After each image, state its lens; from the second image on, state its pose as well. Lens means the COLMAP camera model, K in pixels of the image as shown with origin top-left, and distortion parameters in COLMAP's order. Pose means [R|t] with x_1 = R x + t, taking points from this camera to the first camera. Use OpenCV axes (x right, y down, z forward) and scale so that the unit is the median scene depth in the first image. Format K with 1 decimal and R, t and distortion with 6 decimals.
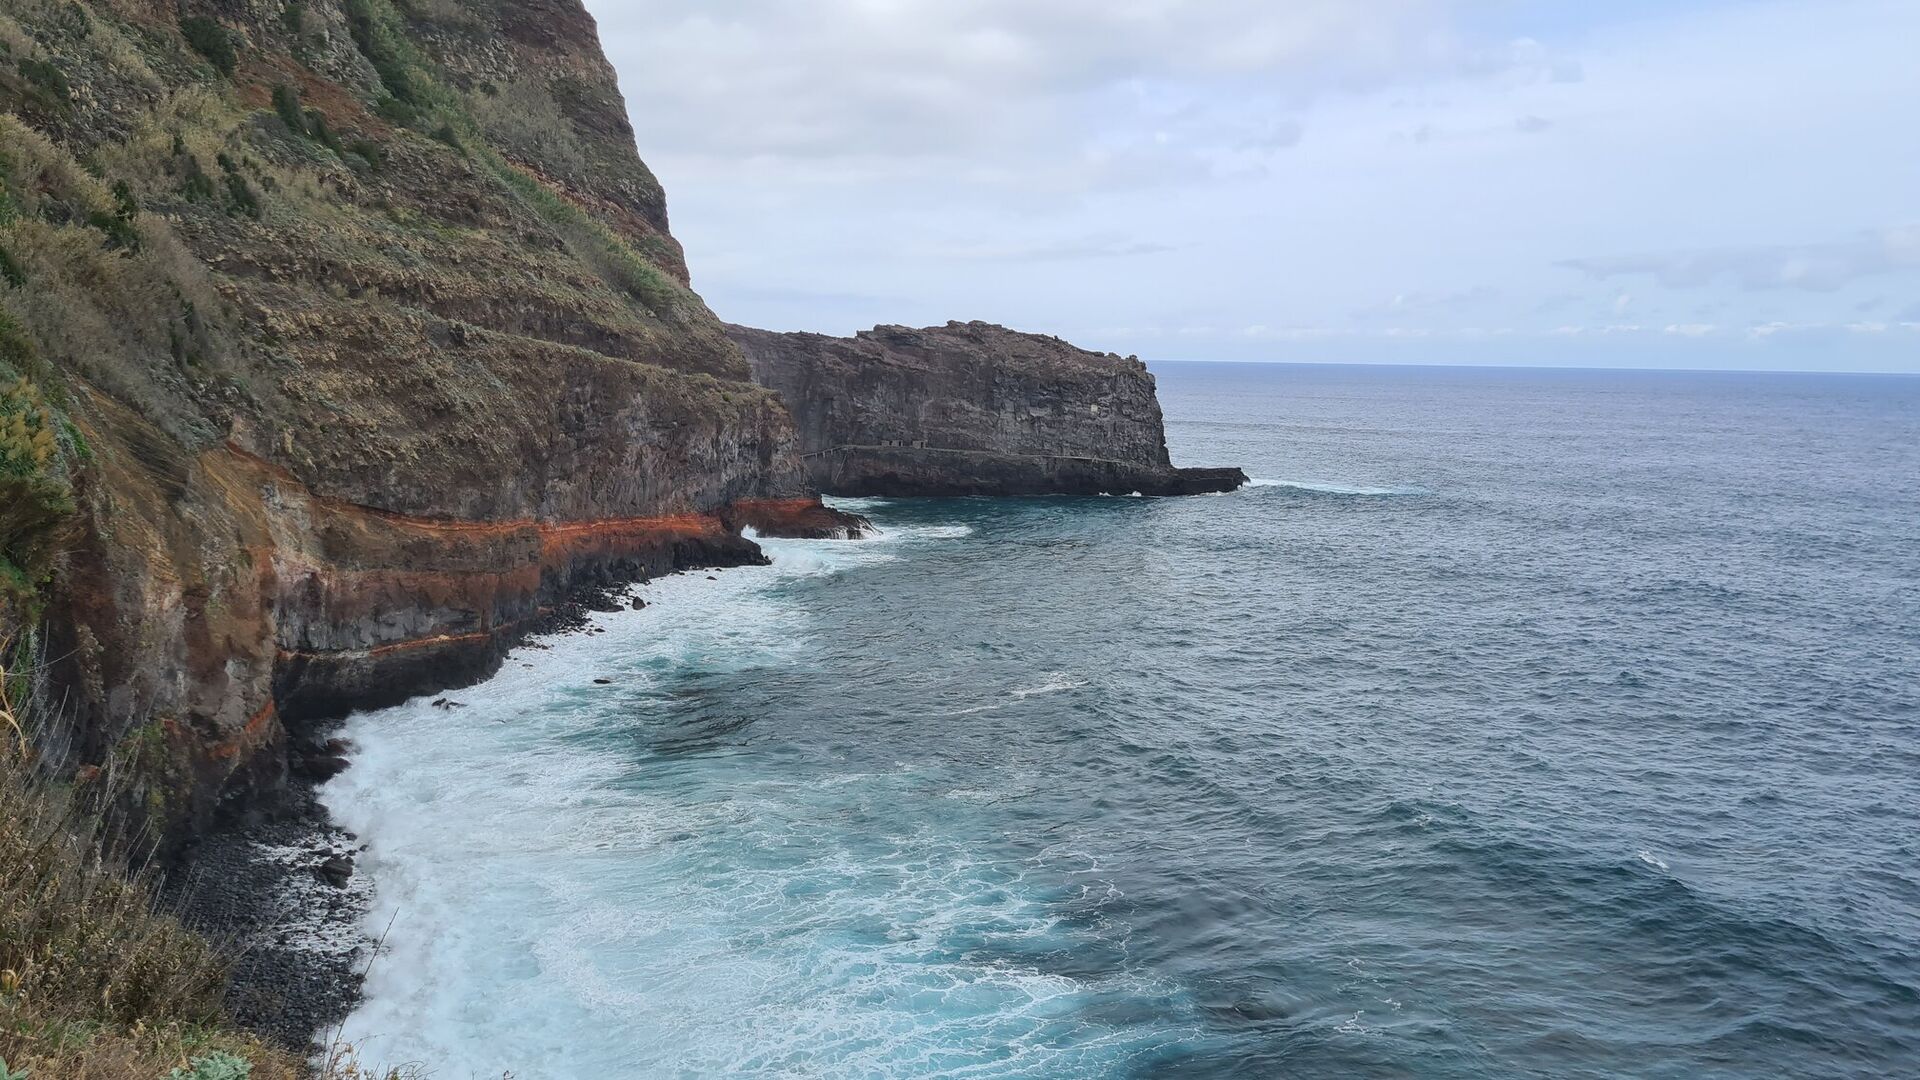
lens RADIAL K [[1473.3, 0, 964.1], [0, 1473.3, 544.1], [0, 0, 1]] dist [0.004399, 0.000100]
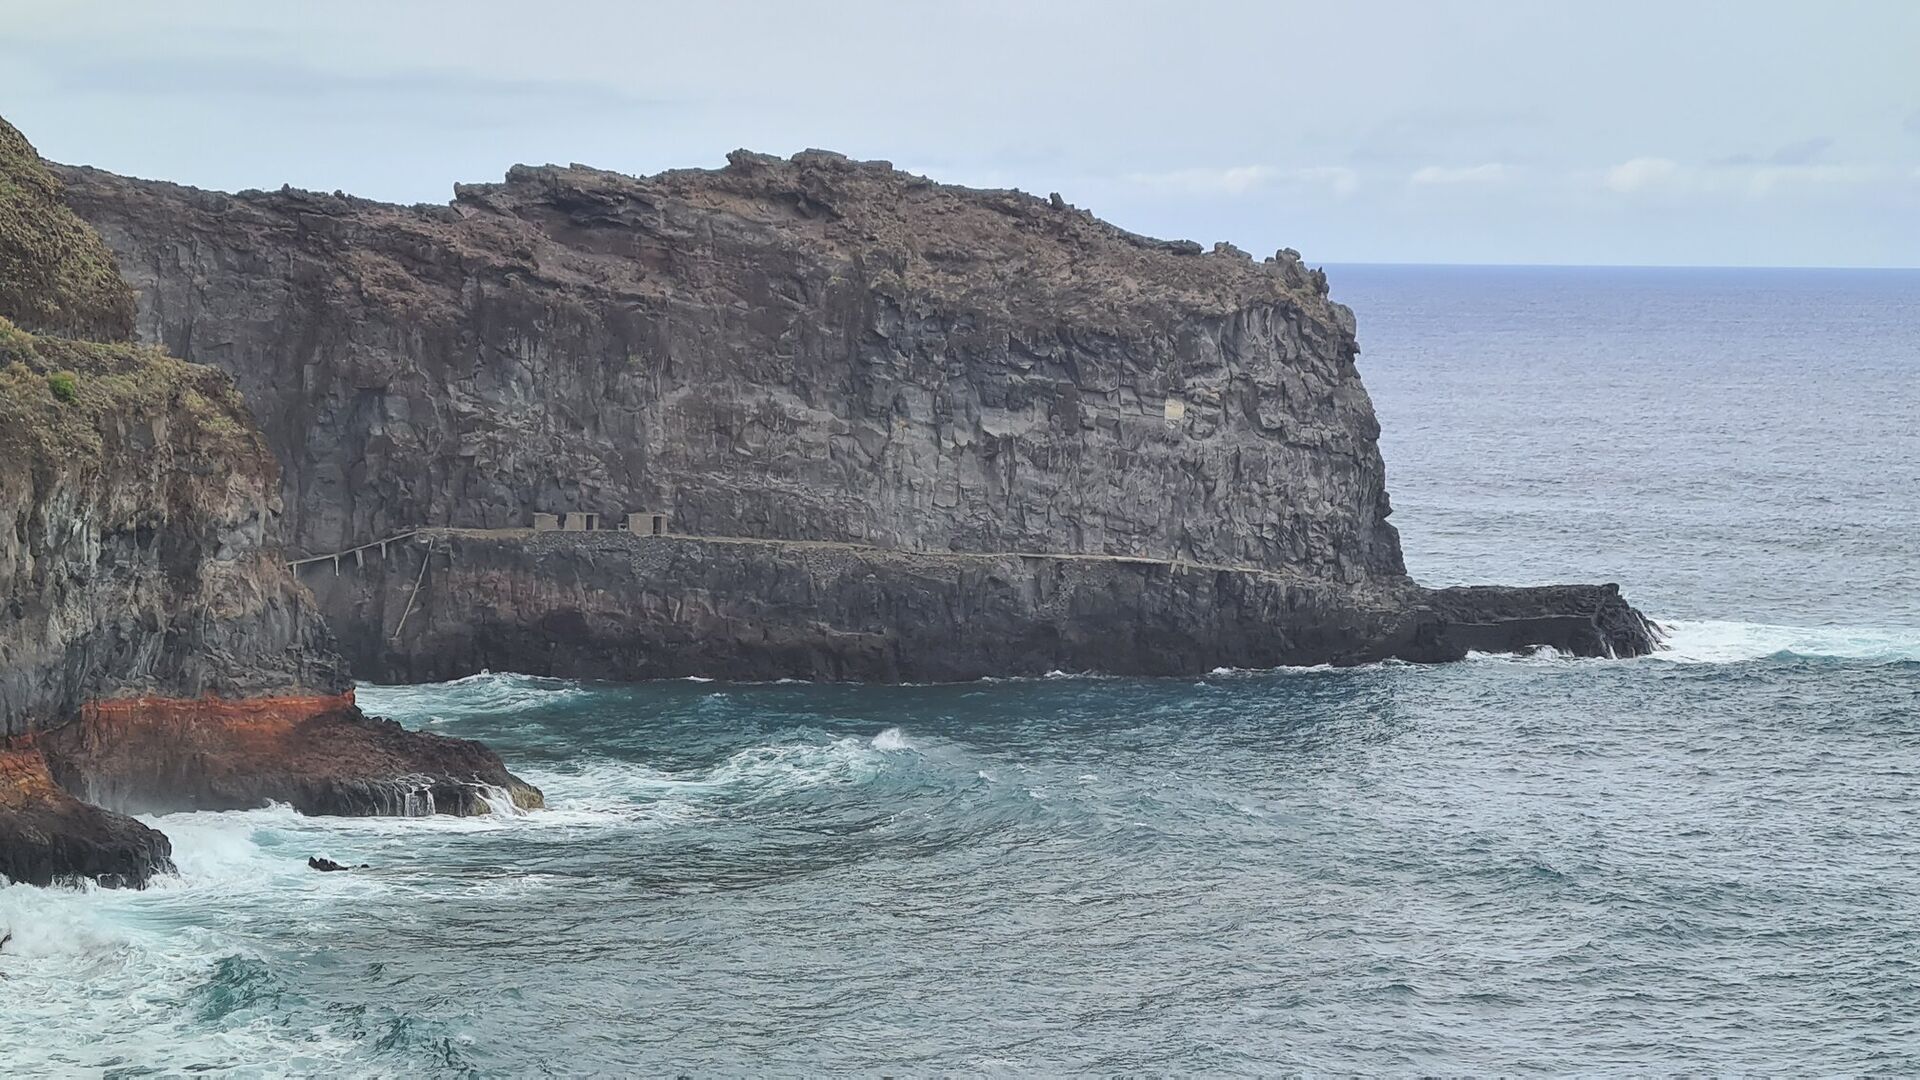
lens RADIAL K [[1571.1, 0, 955.0], [0, 1571.1, 544.4], [0, 0, 1]] dist [-0.001771, 0.020675]
pose [[0.999920, -0.011827, -0.004450, 0.040024], [0.011304, 0.994594, -0.103224, -0.025941], [0.005647, 0.103166, 0.994648, 0.651027]]
